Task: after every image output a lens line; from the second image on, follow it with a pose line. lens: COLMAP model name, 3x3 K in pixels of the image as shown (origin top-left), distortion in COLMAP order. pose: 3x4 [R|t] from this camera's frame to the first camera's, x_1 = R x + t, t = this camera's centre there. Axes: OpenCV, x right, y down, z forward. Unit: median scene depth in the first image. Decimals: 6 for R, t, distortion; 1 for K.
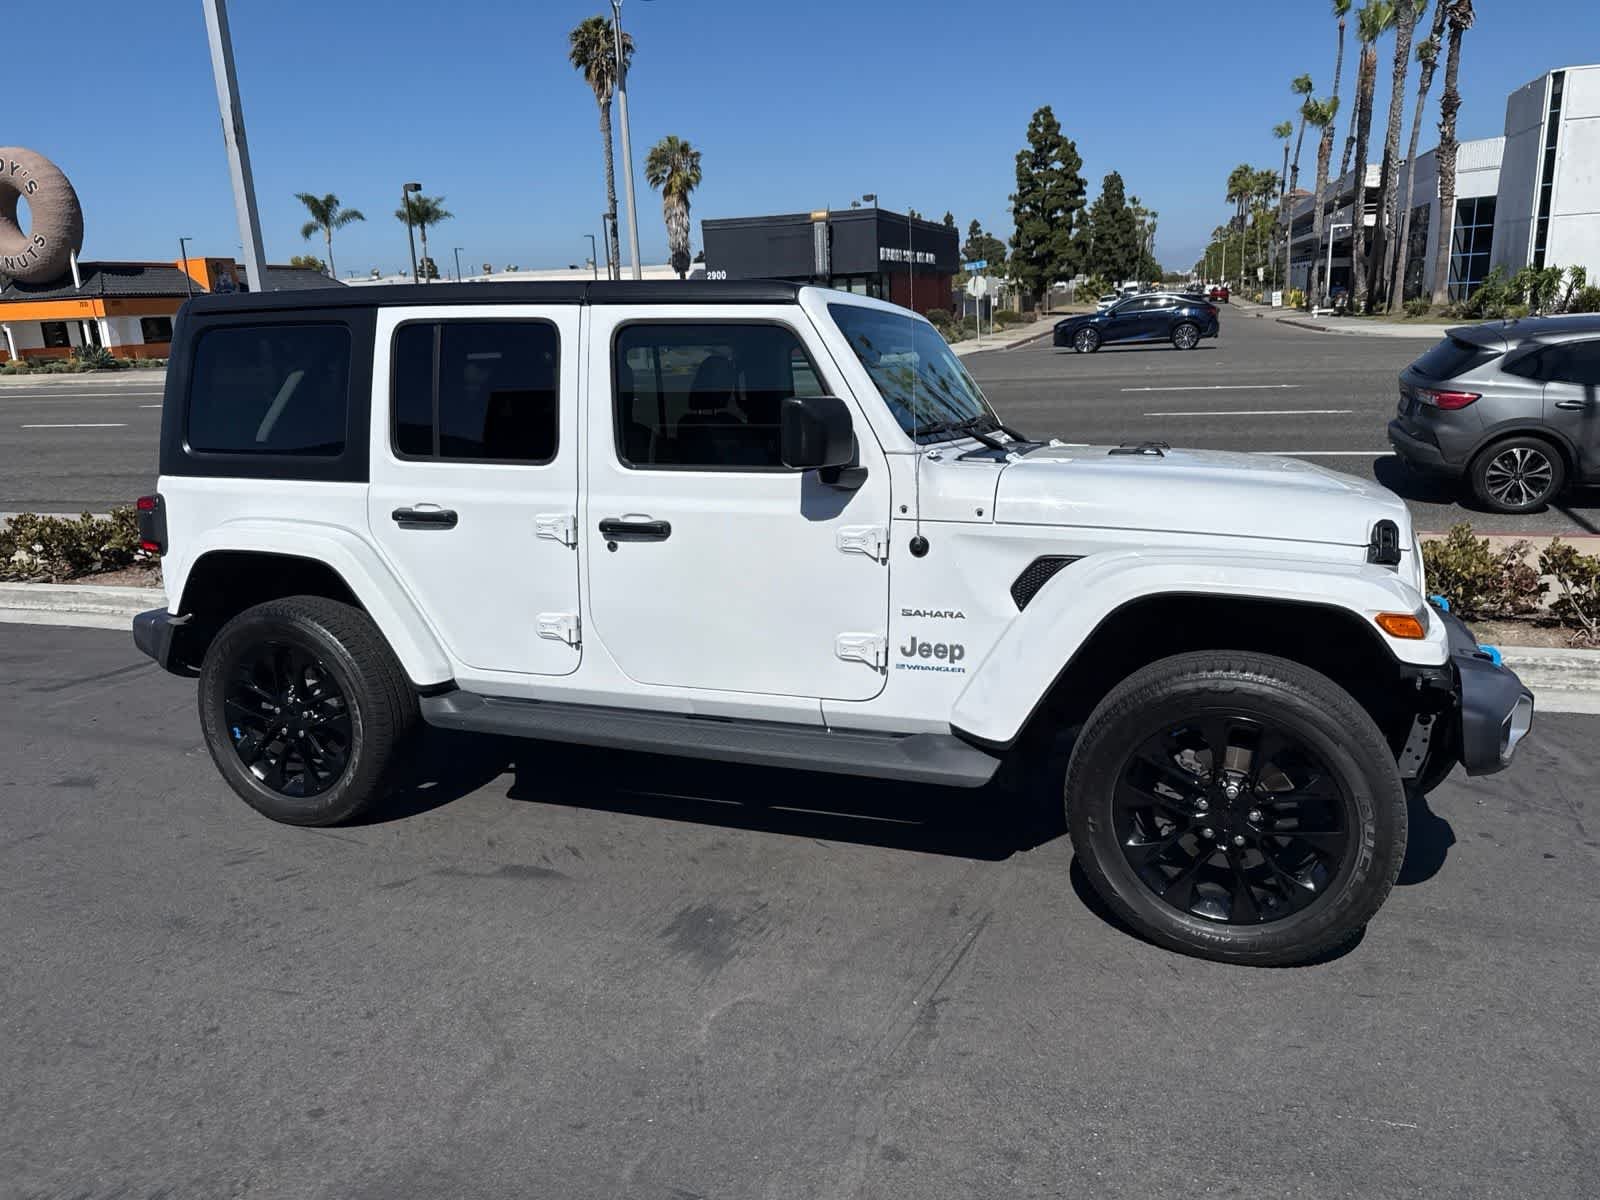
lens RADIAL K [[1131.3, 0, 803.3], [0, 1131.3, 599.6], [0, 0, 1]] dist [0.021914, -0.026688]
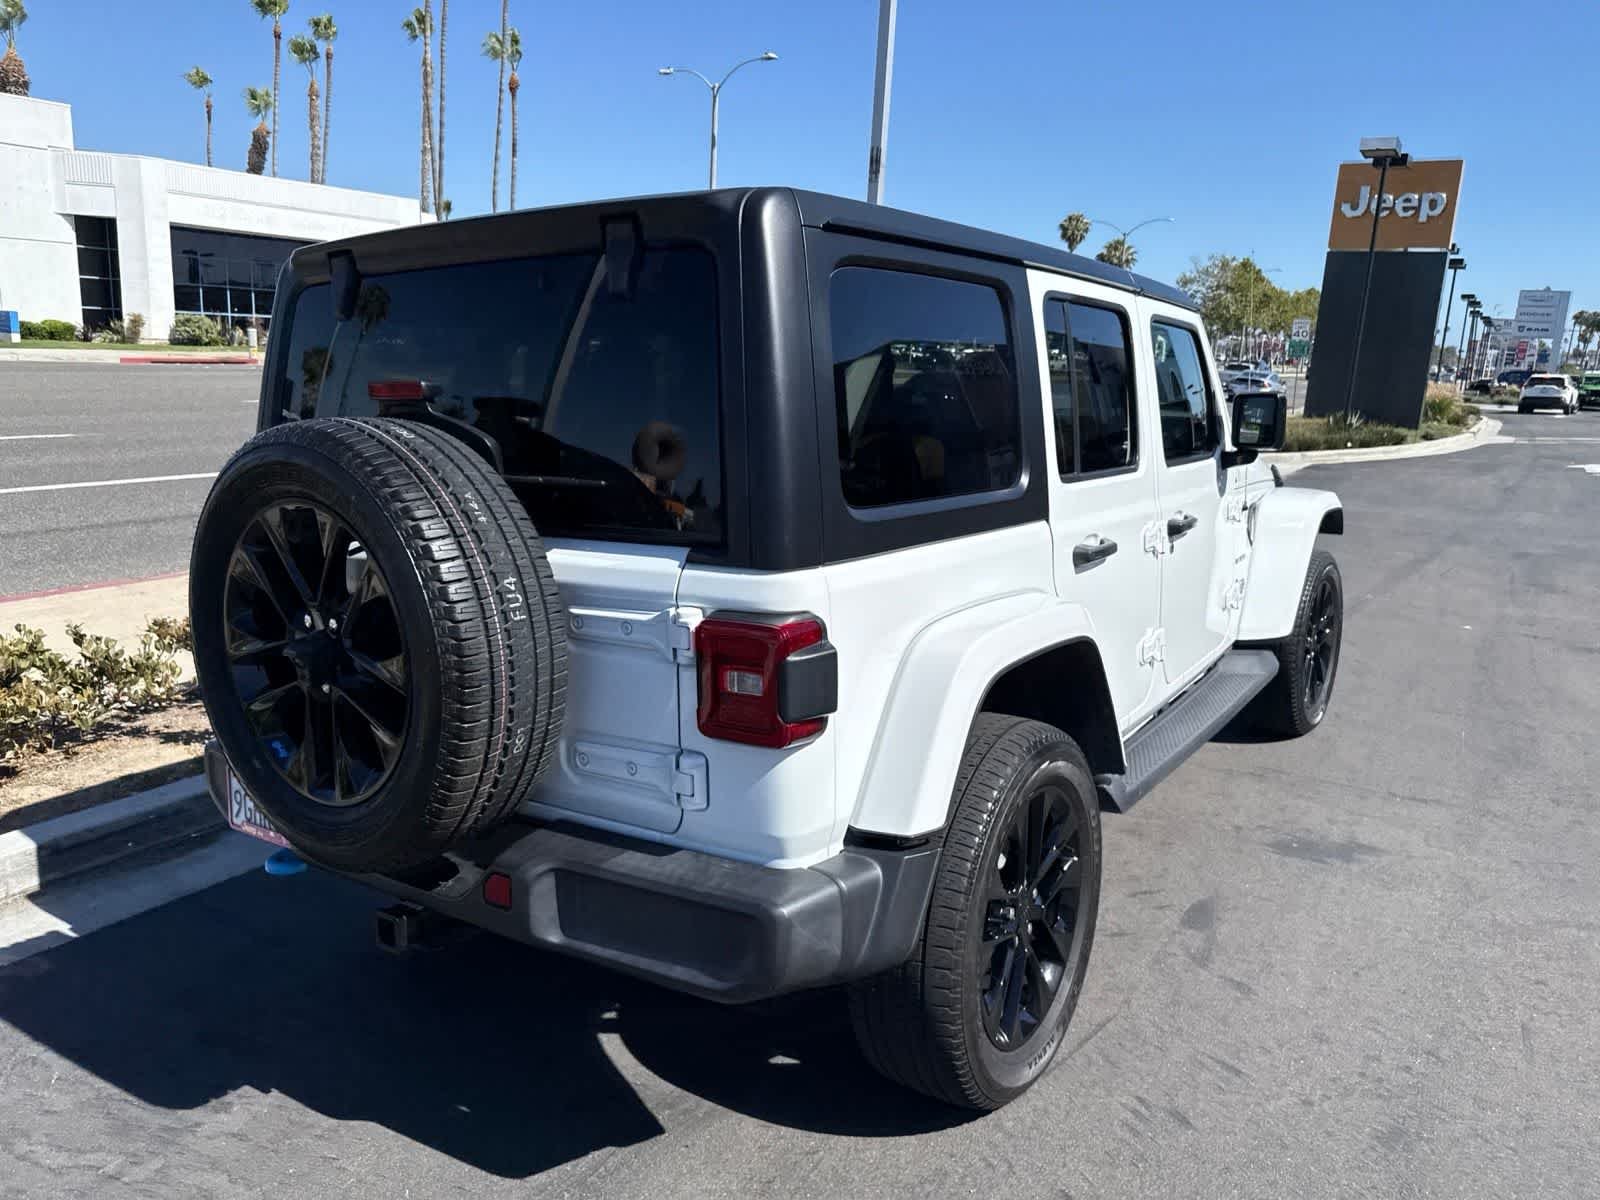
lens RADIAL K [[1131.3, 0, 812.9], [0, 1131.3, 591.7], [0, 0, 1]] dist [0.021914, -0.026688]
pose [[0.241183, -0.157790, 0.957566, -0.507518], [0.186079, 0.975905, 0.113944, -0.077012], [-0.952473, 0.150702, 0.264733, 0.447499]]
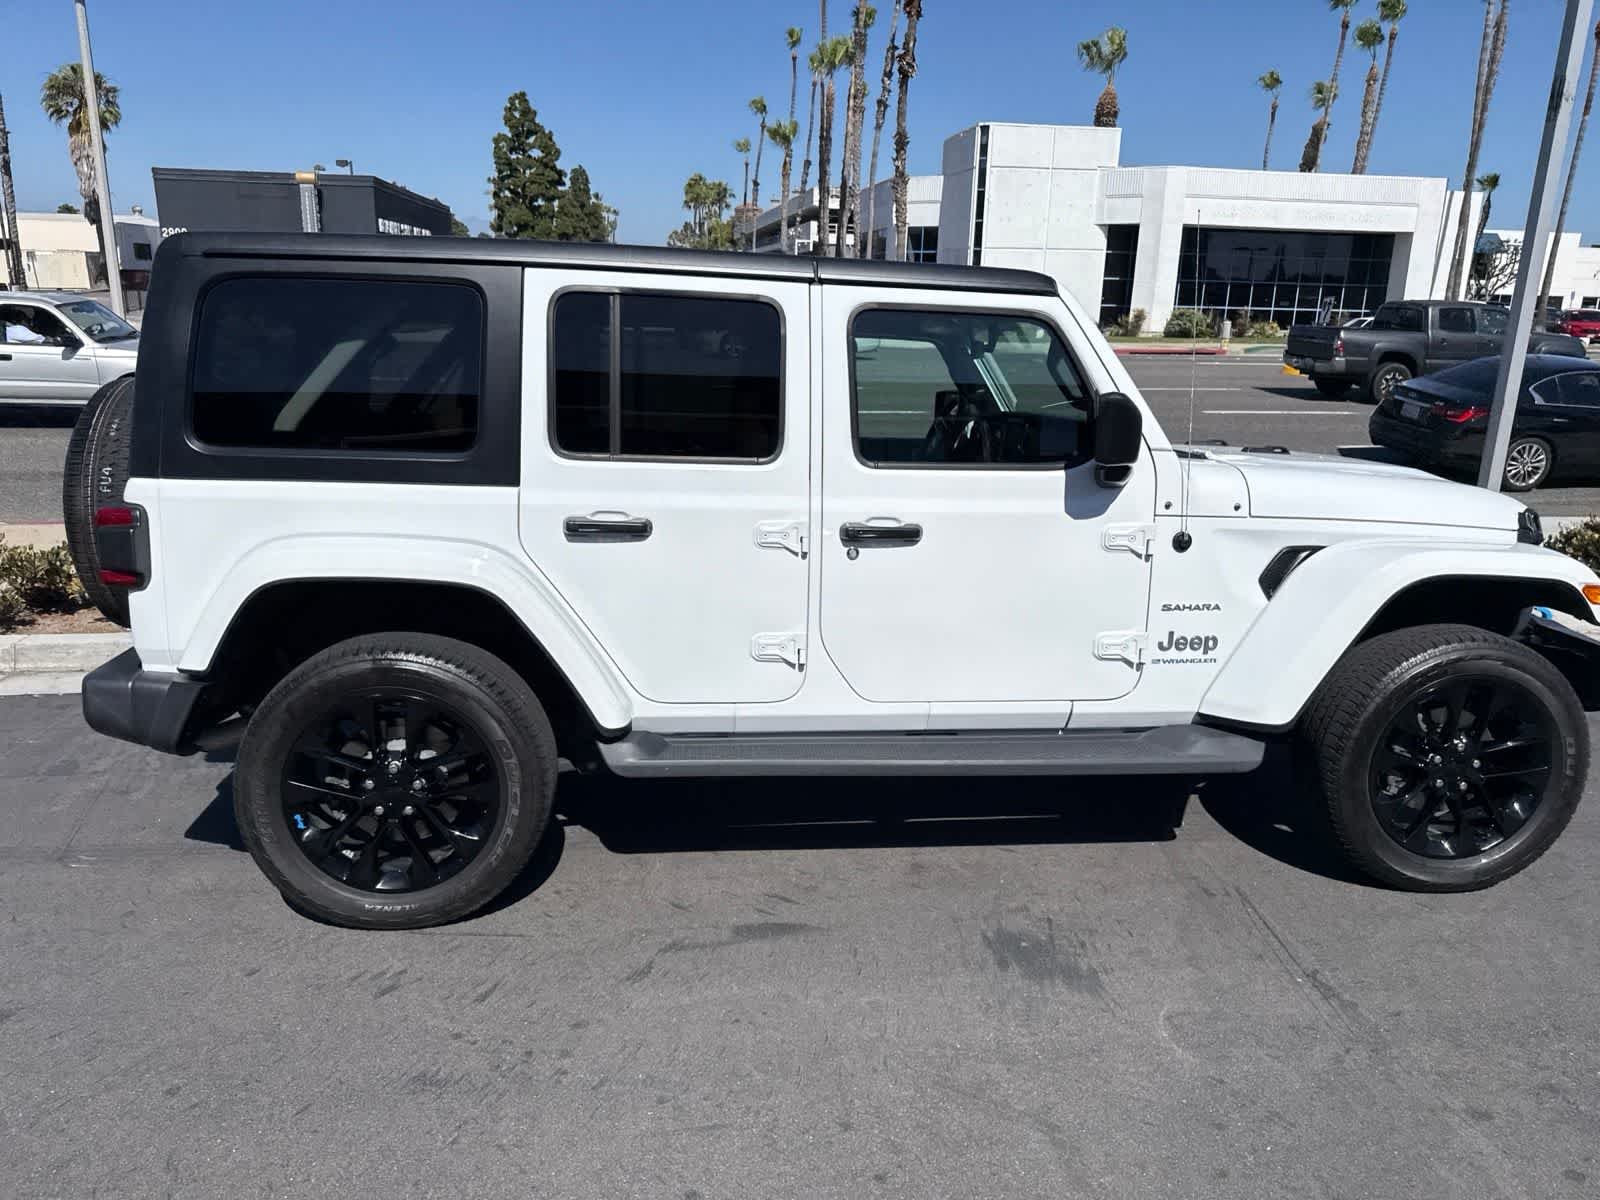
lens RADIAL K [[1131.3, 0, 809.6], [0, 1131.3, 596.8], [0, 0, 1]] dist [0.021914, -0.026688]
pose [[0.895161, -0.053786, 0.442486, -0.258668], [0.051018, 0.998533, 0.018165, -0.013362], [-0.442814, 0.006314, 0.896591, 0.089558]]
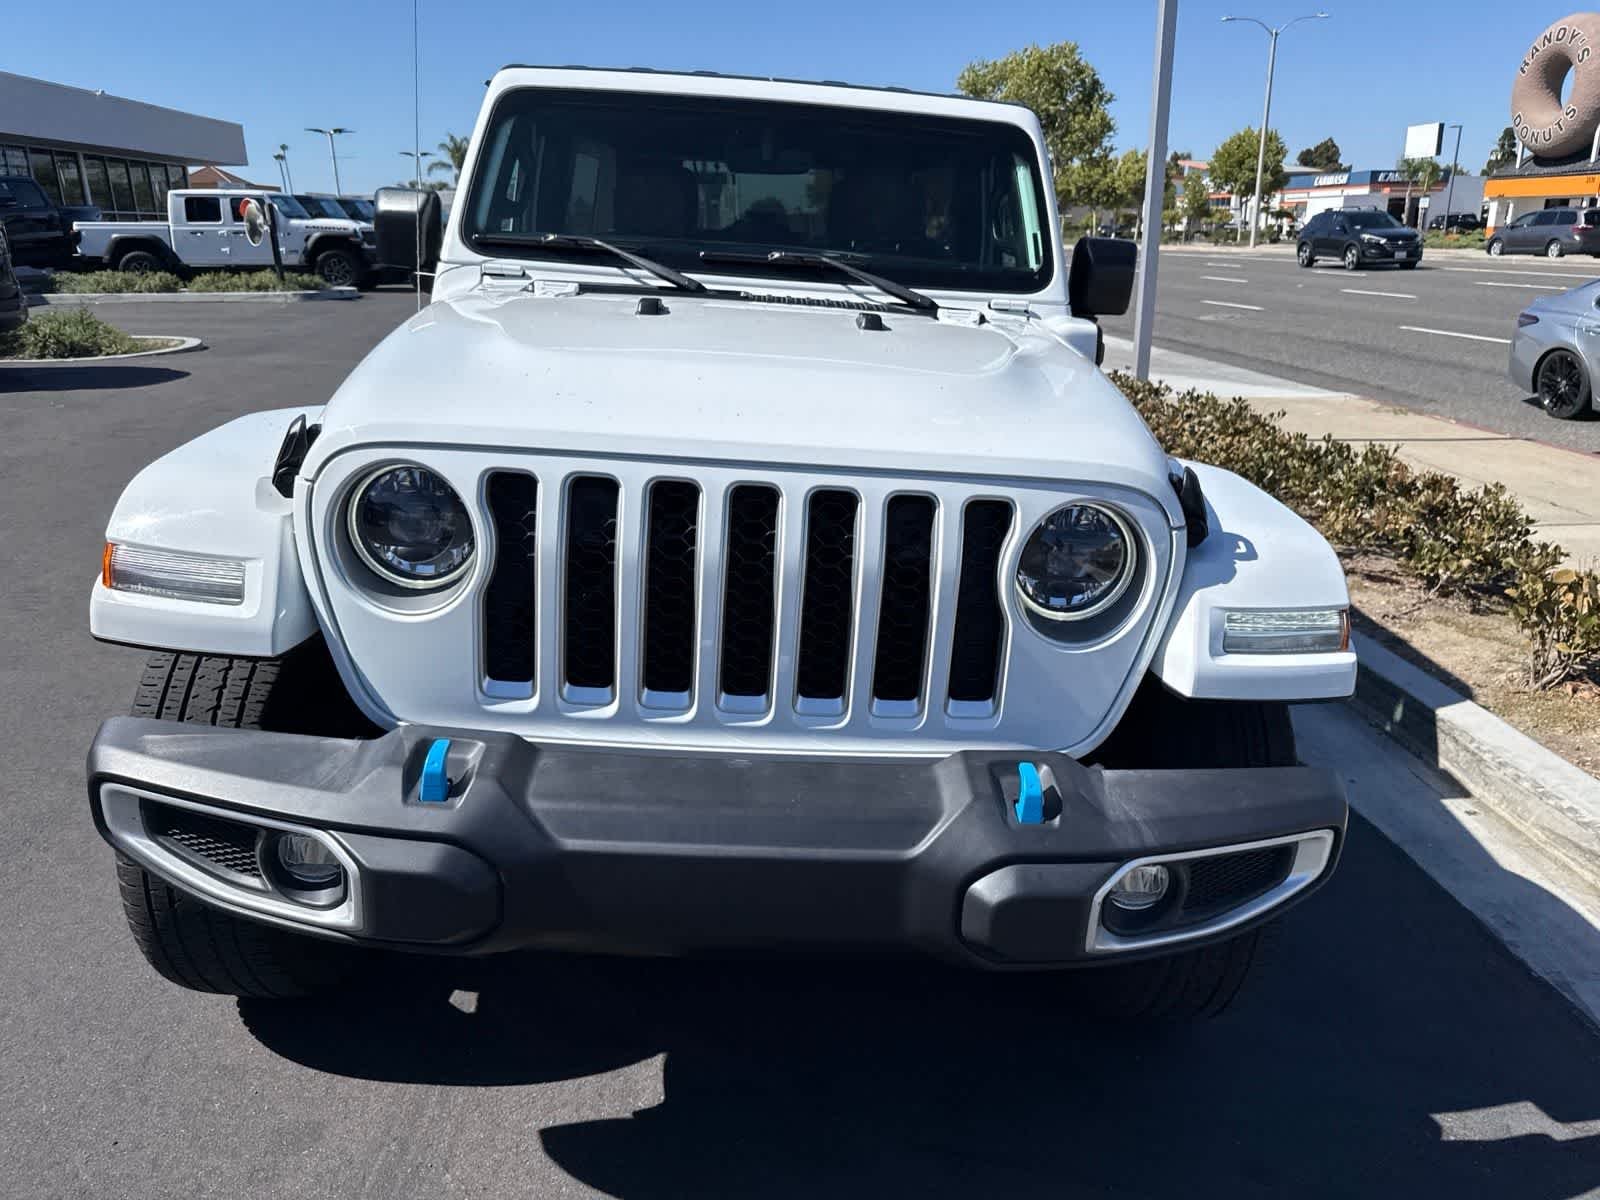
lens RADIAL K [[1131.3, 0, 812.8], [0, 1131.3, 598.3], [0, 0, 1]] dist [0.021914, -0.026688]
pose [[0.385592, 0.321336, -0.864906, 0.405107], [-0.237358, 0.940393, 0.243563, -0.065608], [0.891616, 0.111376, 0.438880, 0.353439]]
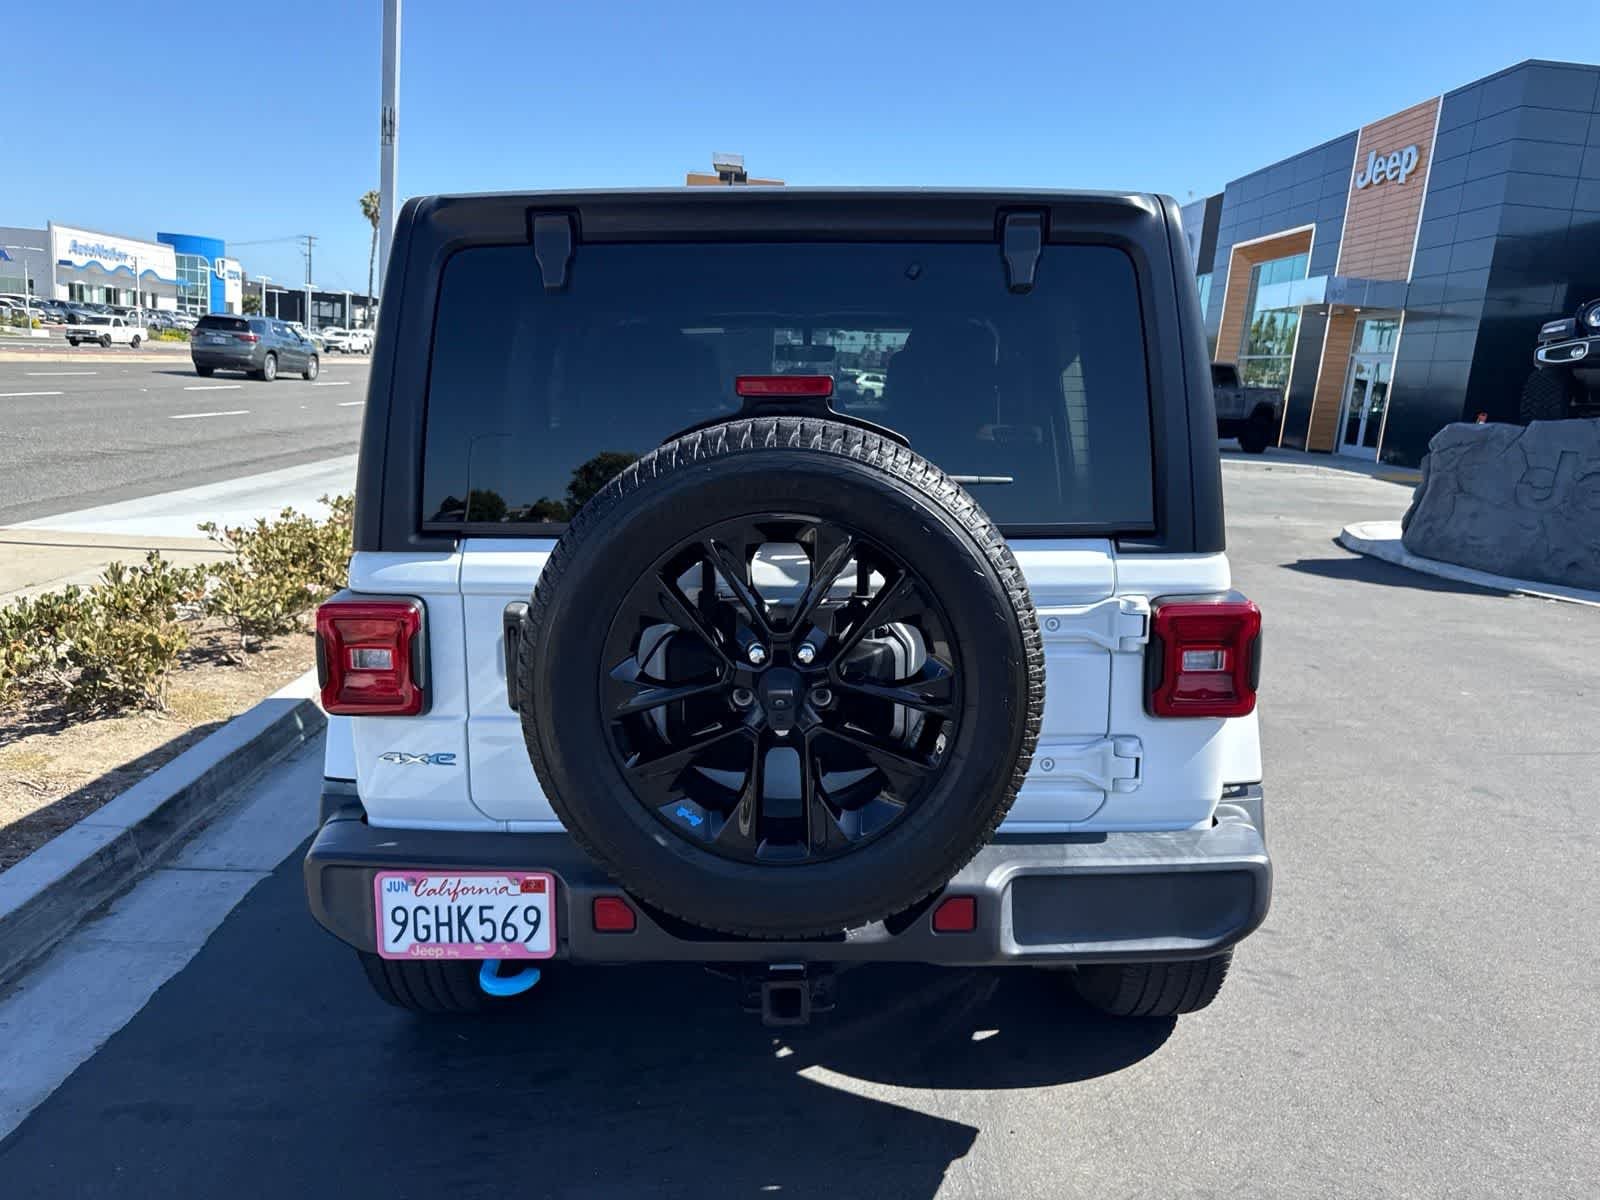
lens RADIAL K [[1131.3, 0, 816.8], [0, 1131.3, 586.7], [0, 0, 1]] dist [0.021914, -0.026688]
pose [[-0.334322, -0.160333, 0.928721, -0.493376], [0.176733, 0.957276, 0.228883, -0.121922], [-0.925740, 0.240656, -0.291703, 0.669376]]
